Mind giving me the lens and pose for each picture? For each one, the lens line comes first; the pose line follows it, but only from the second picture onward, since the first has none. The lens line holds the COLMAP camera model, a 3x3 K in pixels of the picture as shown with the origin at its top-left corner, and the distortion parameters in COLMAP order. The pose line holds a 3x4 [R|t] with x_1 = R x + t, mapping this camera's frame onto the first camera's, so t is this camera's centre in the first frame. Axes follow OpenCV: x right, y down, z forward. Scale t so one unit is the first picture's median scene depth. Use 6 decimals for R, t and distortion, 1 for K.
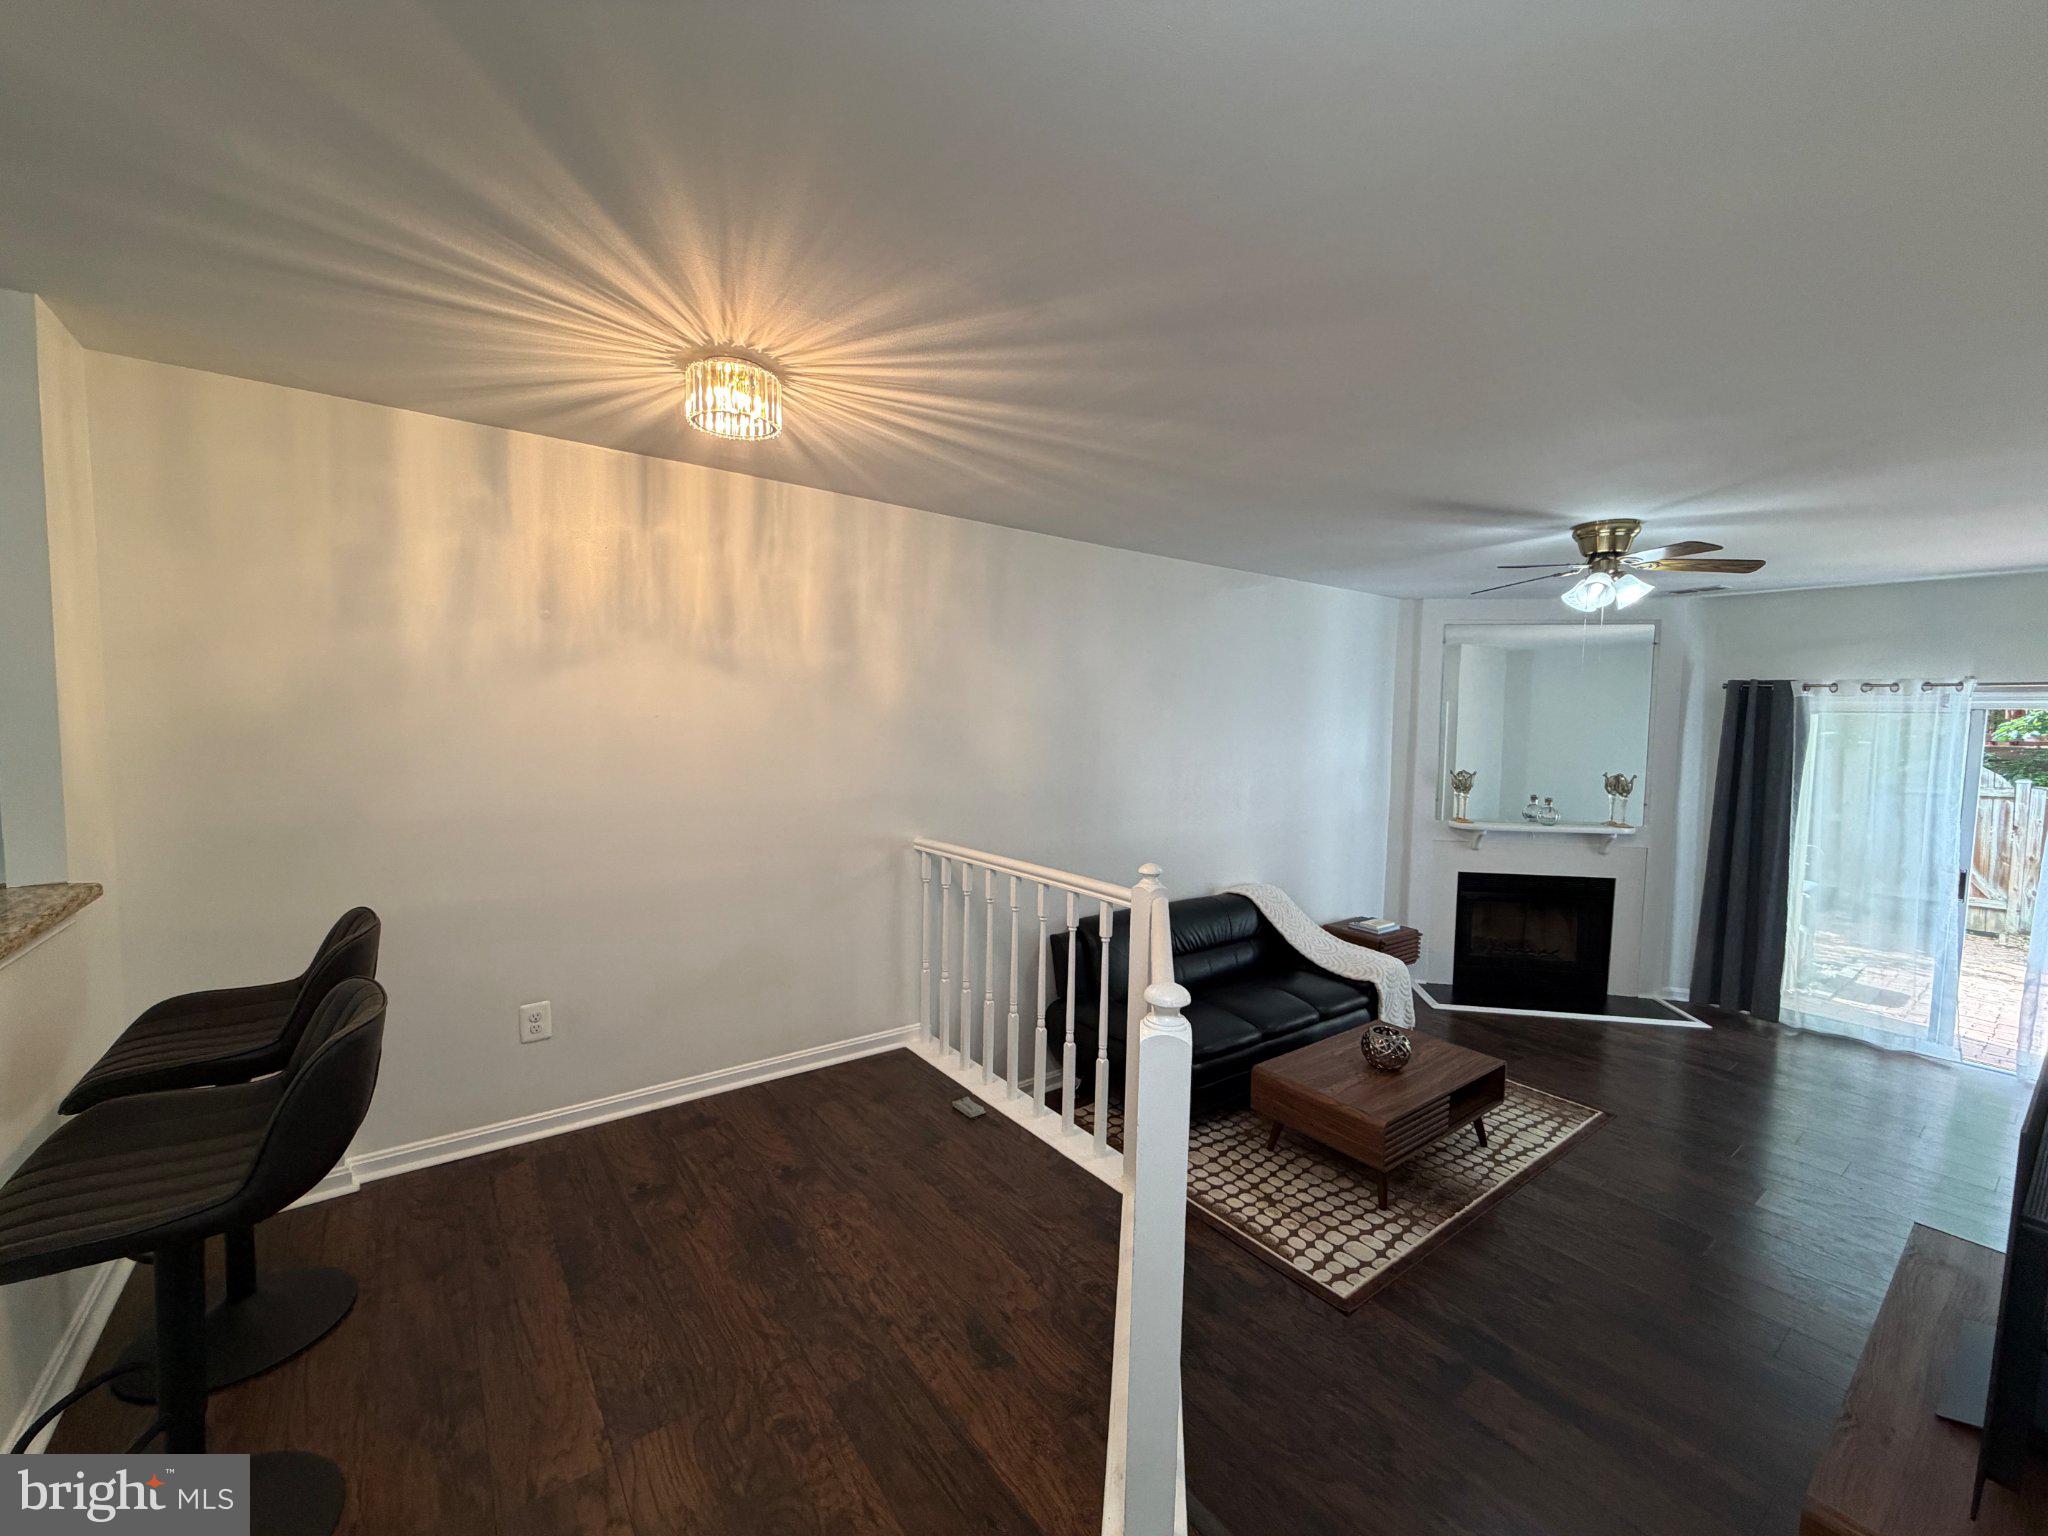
lens RADIAL K [[818.5, 0, 1018.4], [0, 818.5, 767.0], [0, 0, 1]] dist [-0.000197, 0.000118]
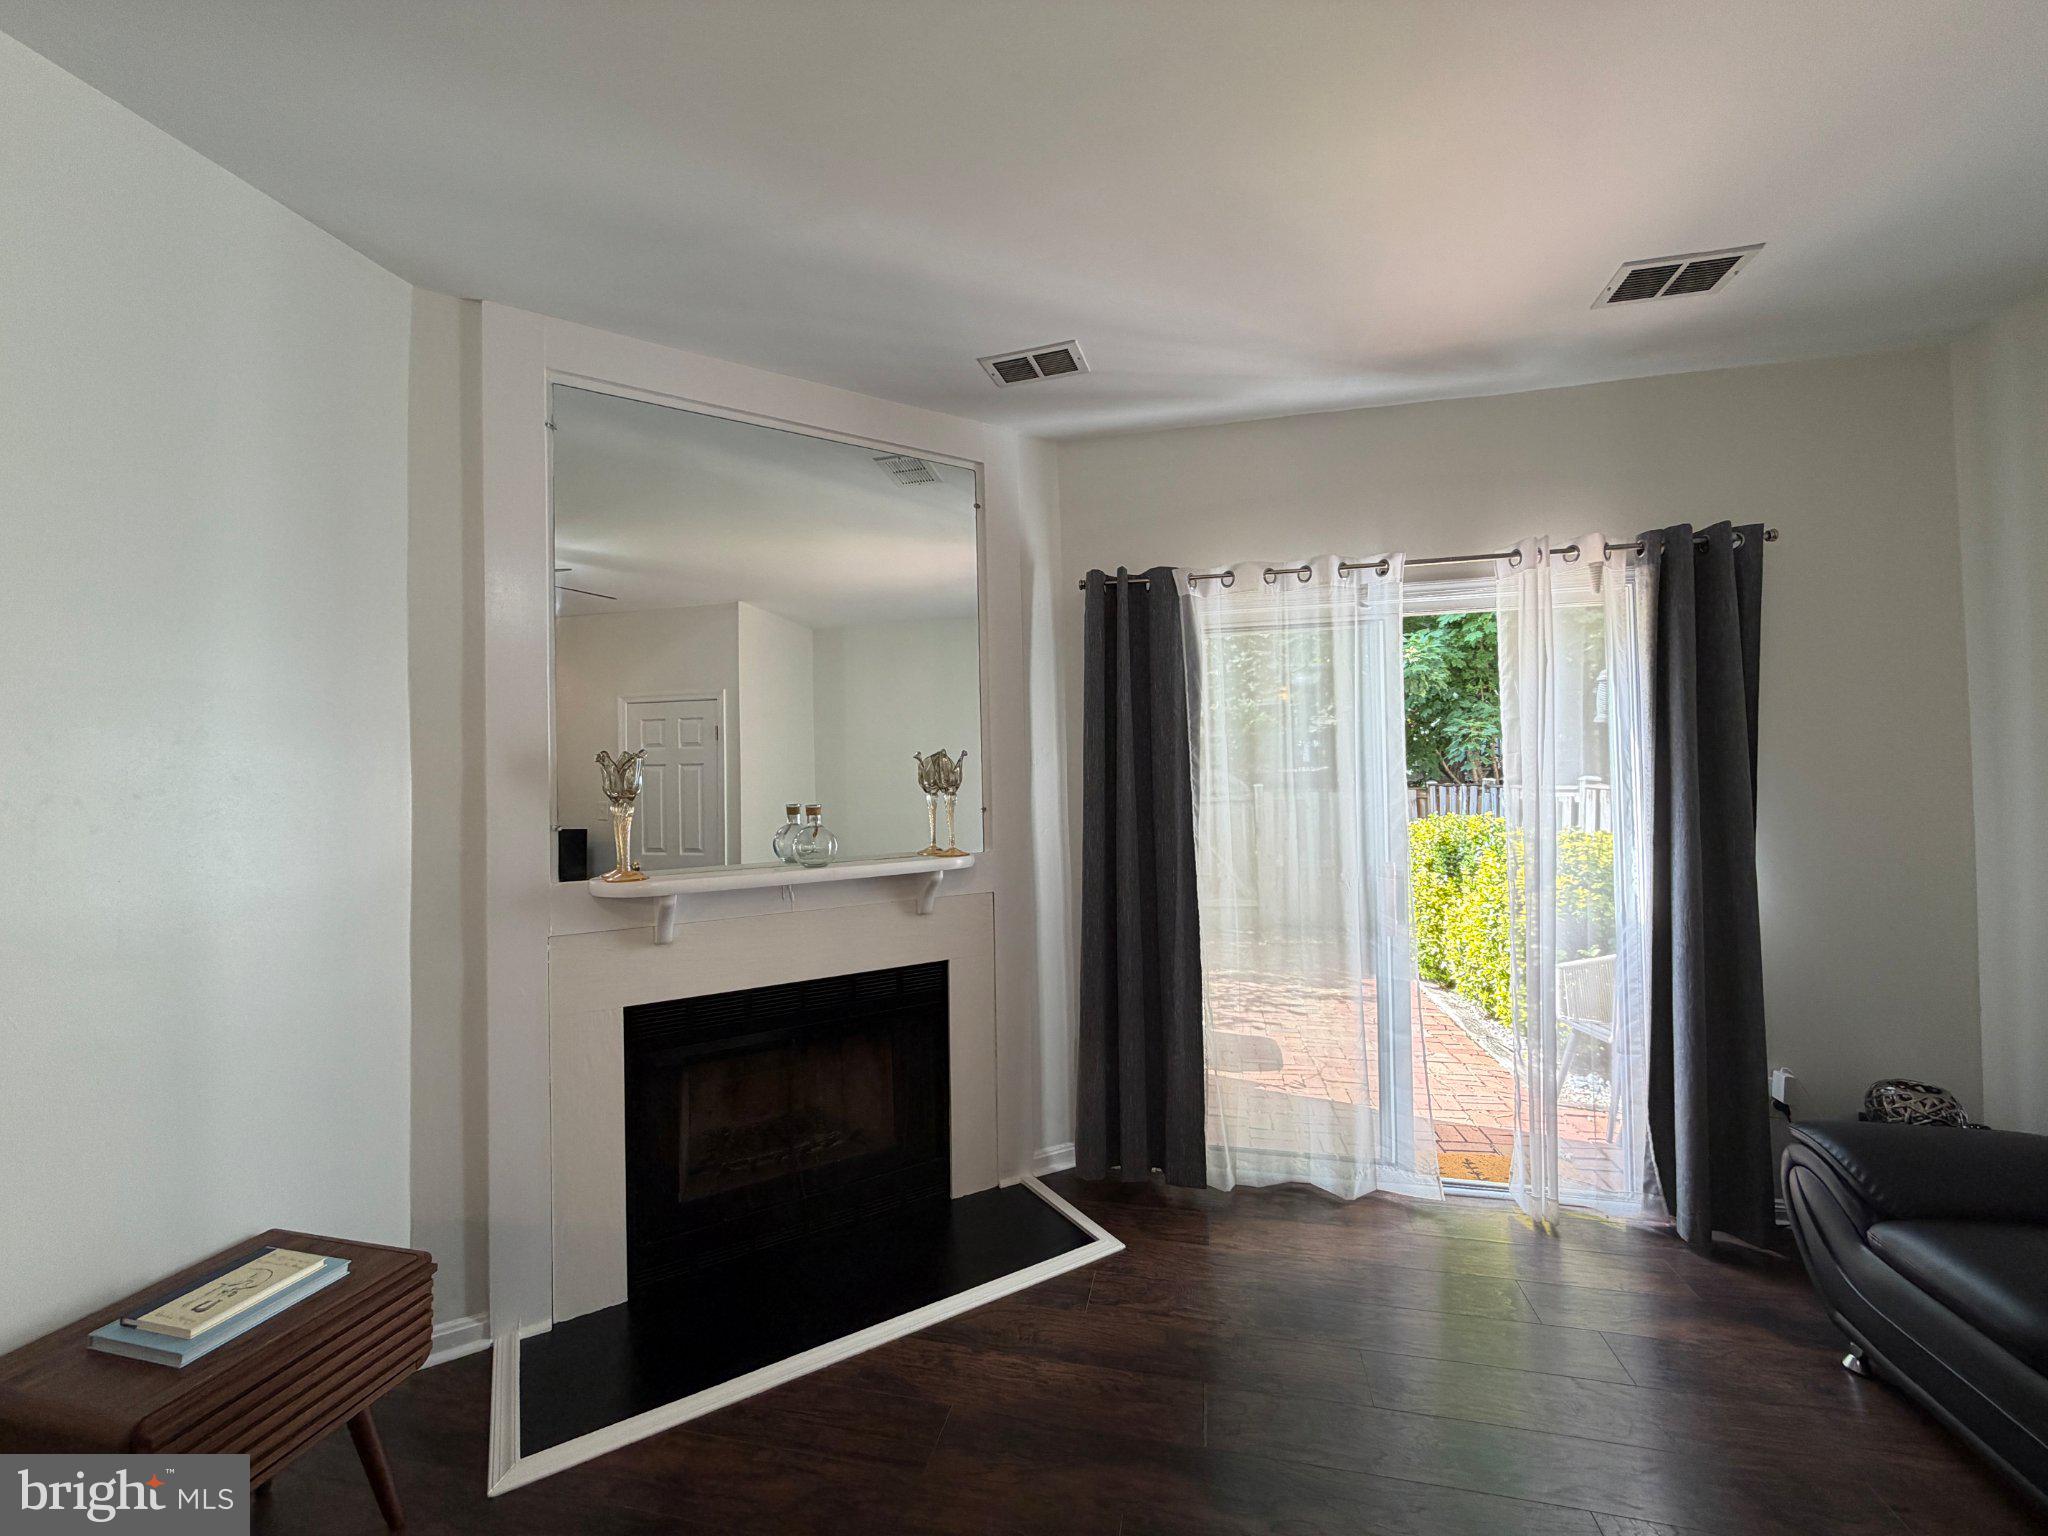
lens RADIAL K [[818.5, 0, 1019.5], [0, 818.5, 768.4], [0, 0, 1]] dist [-0.000197, 0.000118]
pose [[0.764788, -0.019895, 0.643975, 0.517771], [0.072861, 0.995782, -0.055766, 0.059064], [-0.640149, 0.089570, 0.763012, 0.676998]]
